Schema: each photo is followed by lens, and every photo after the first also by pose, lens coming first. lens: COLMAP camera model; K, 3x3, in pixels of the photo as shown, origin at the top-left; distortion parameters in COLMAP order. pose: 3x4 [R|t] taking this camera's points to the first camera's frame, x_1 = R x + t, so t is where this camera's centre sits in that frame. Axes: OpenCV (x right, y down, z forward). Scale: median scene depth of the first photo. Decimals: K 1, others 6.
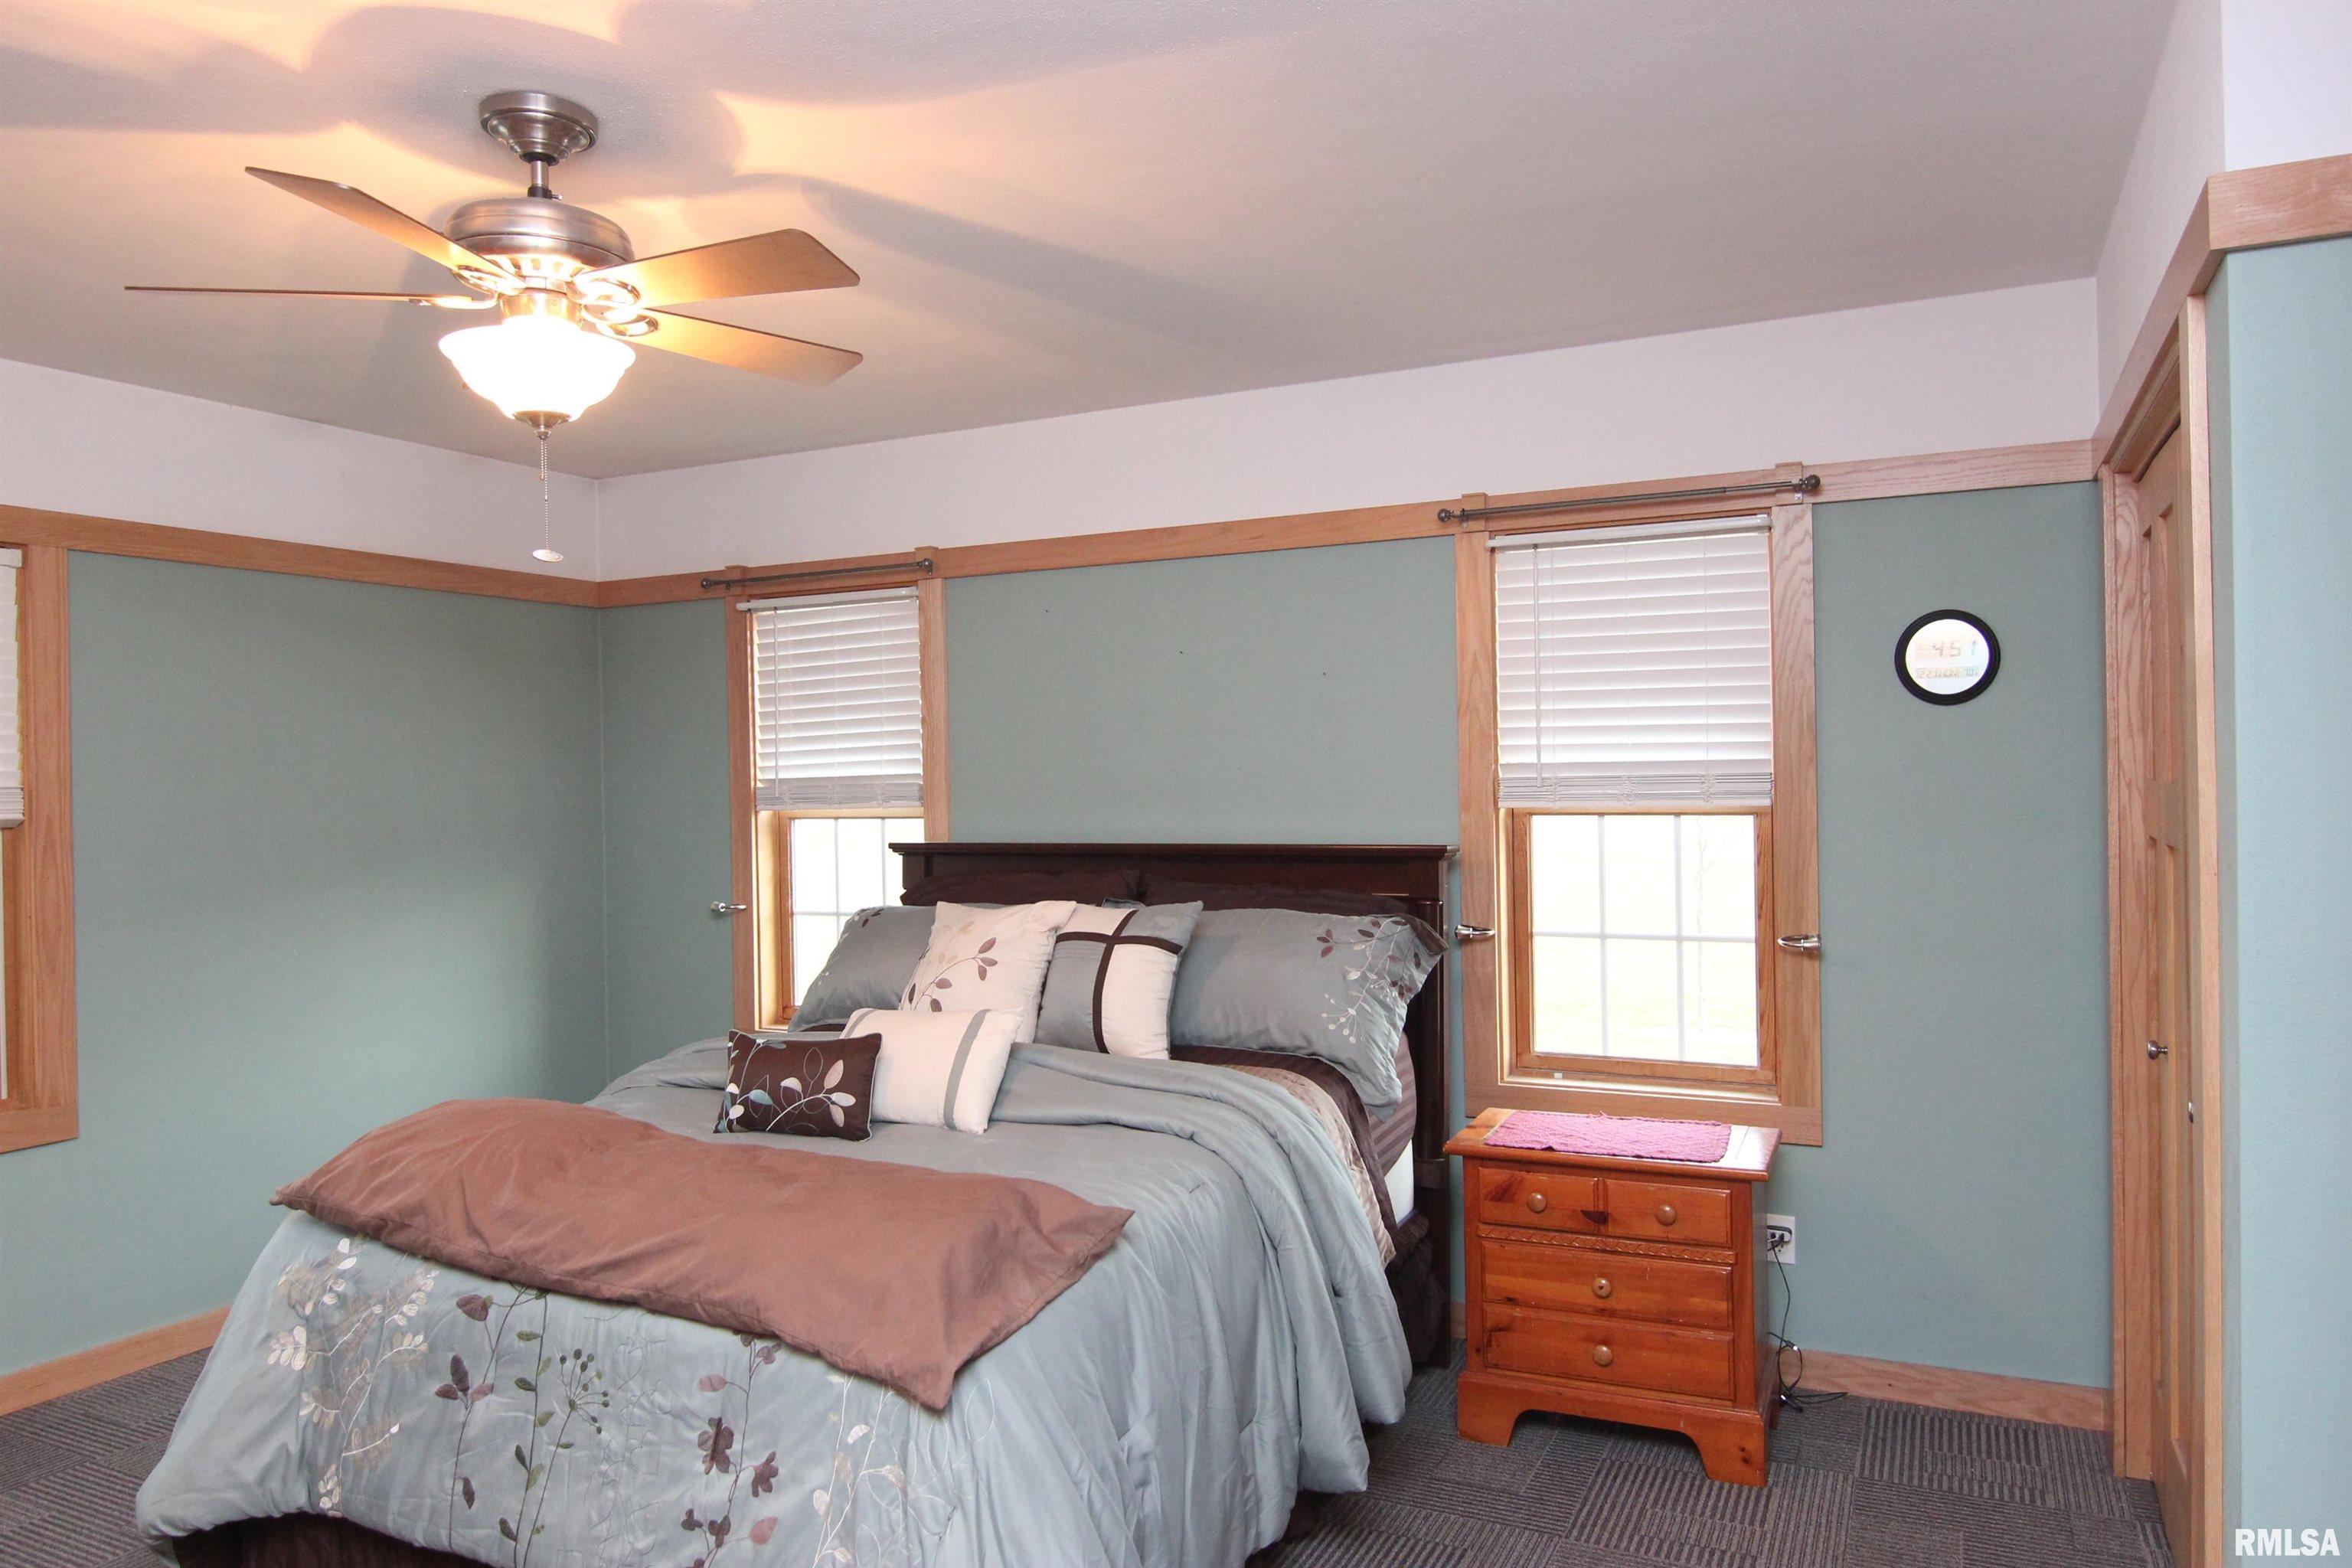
lens RADIAL K [[1536.7, 0, 1183.0], [0, 1536.7, 766.4], [0, 0, 1]] dist [-0.005654, -0.001392]
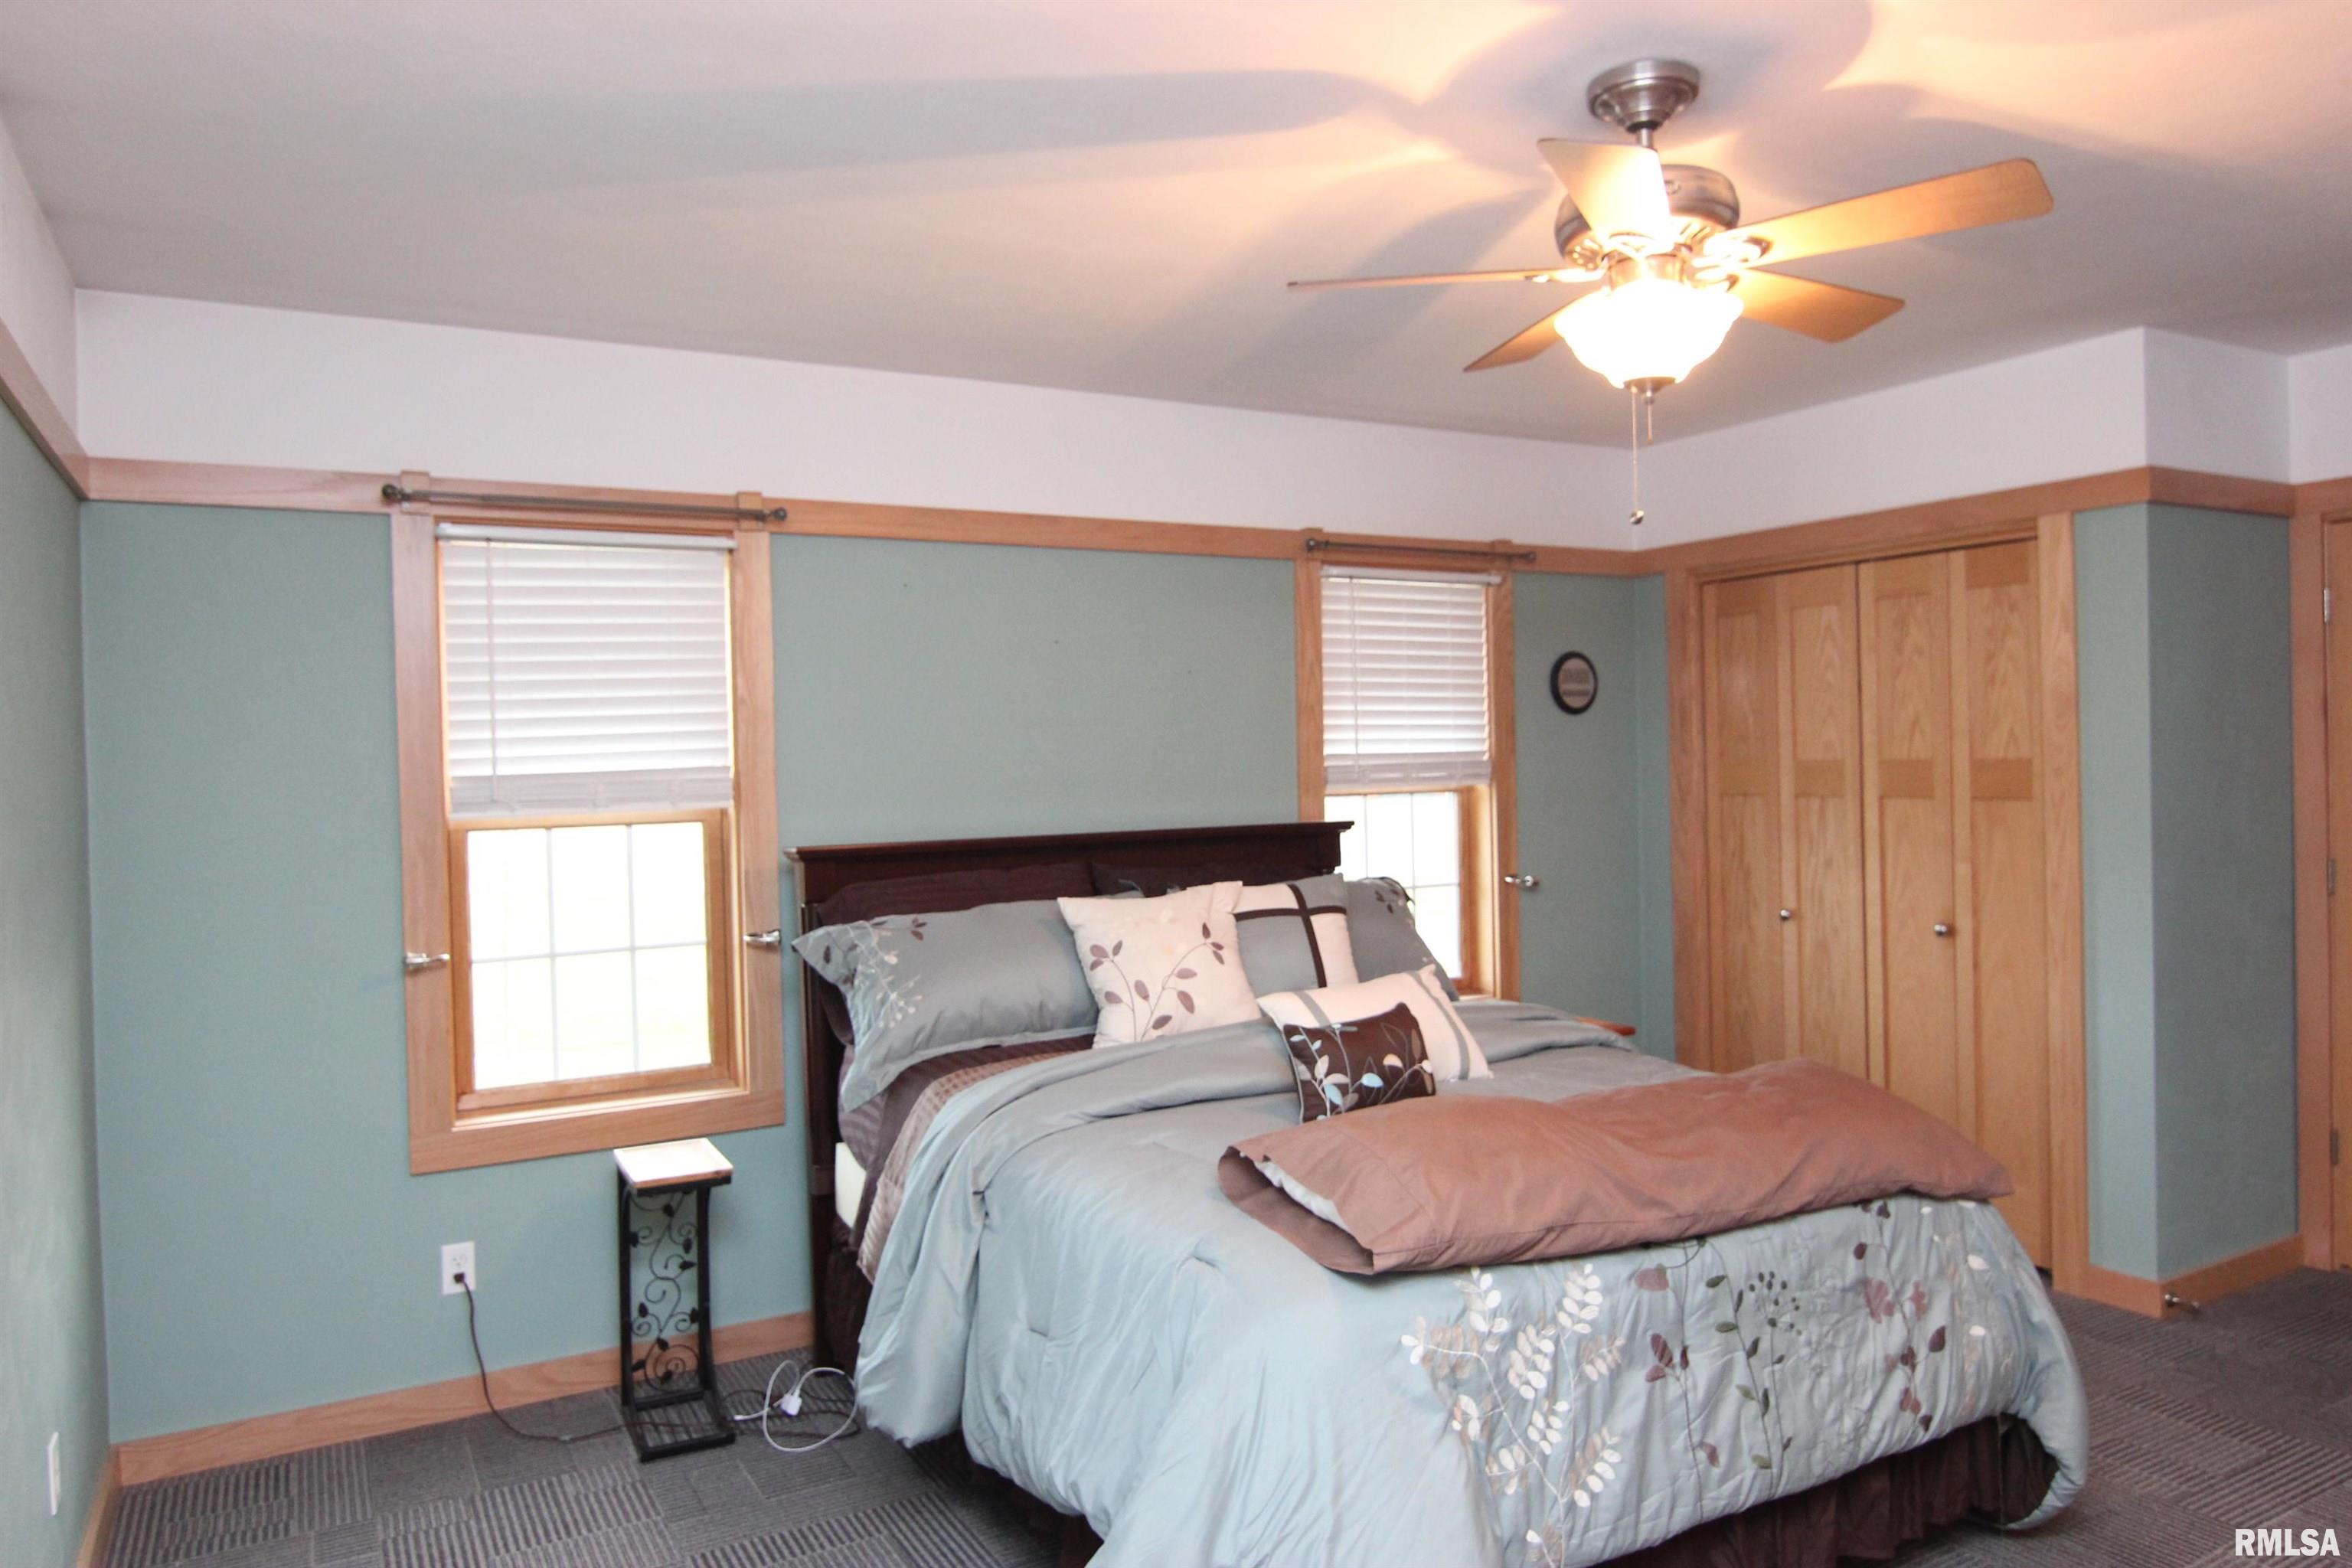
lens RADIAL K [[1524.5, 0, 1186.7], [0, 1524.5, 775.4], [0, 0, 1]] dist [0.003401, -0.020352]
pose [[0.572300, -0.003309, 0.820038, -0.860971], [0.010485, 0.999940, -0.003282, 0.018282], [-0.819977, 0.010477, 0.572300, 0.411750]]
